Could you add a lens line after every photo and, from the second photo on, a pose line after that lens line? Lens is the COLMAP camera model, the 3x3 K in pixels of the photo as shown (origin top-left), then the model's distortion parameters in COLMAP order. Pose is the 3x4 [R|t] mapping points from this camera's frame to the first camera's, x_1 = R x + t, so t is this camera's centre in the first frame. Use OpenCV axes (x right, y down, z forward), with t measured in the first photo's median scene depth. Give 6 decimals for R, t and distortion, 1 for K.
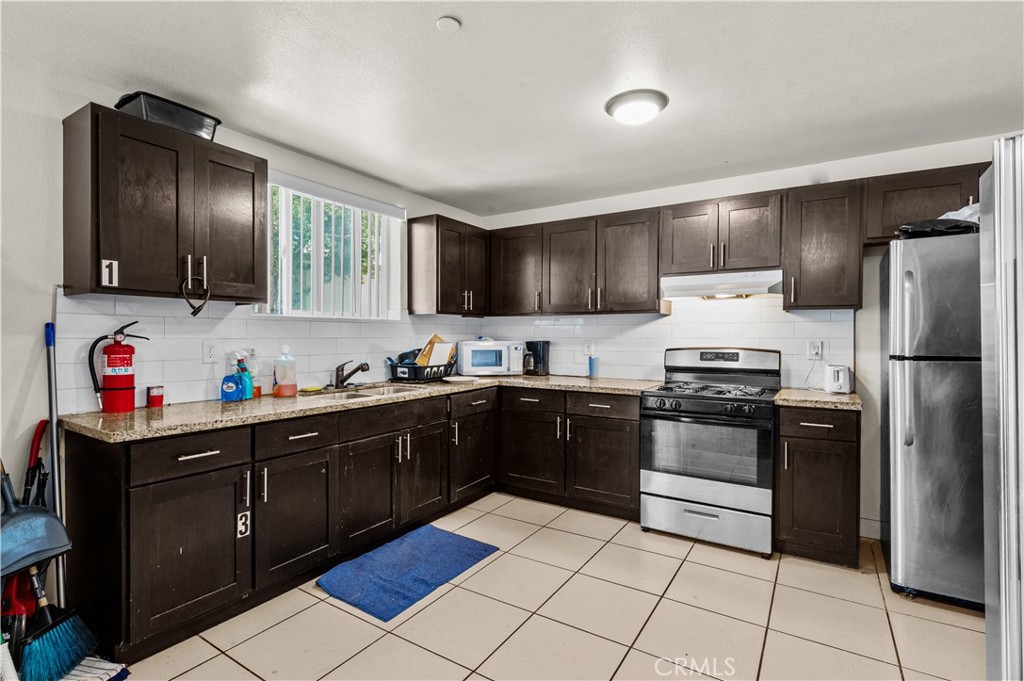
lens RADIAL K [[485.3, 0, 513.8], [0, 485.3, 336.2], [0, 0, 1]] dist [0.010272, -0.000286]
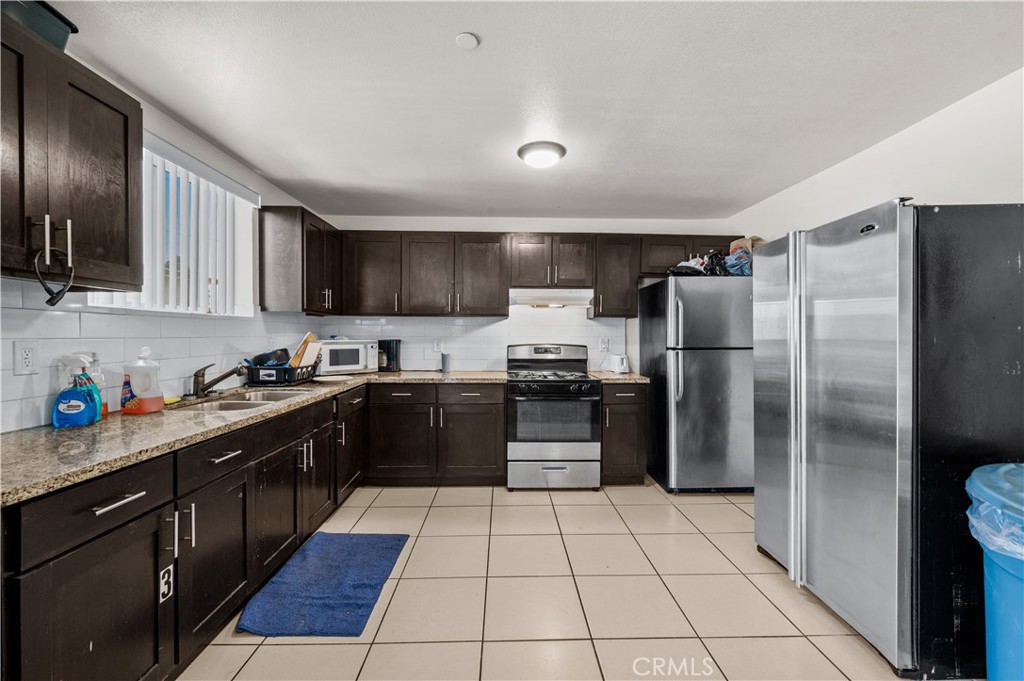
lens RADIAL K [[414.2, 0, 514.9], [0, 414.2, 337.8], [0, 0, 1]] dist [-0.000046, -0.000129]
pose [[0.829688, -0.002471, 0.558222, -0.304652], [-0.001001, 0.999982, 0.005914, -0.000248], [-0.558226, -0.005466, 0.829671, 0.108645]]
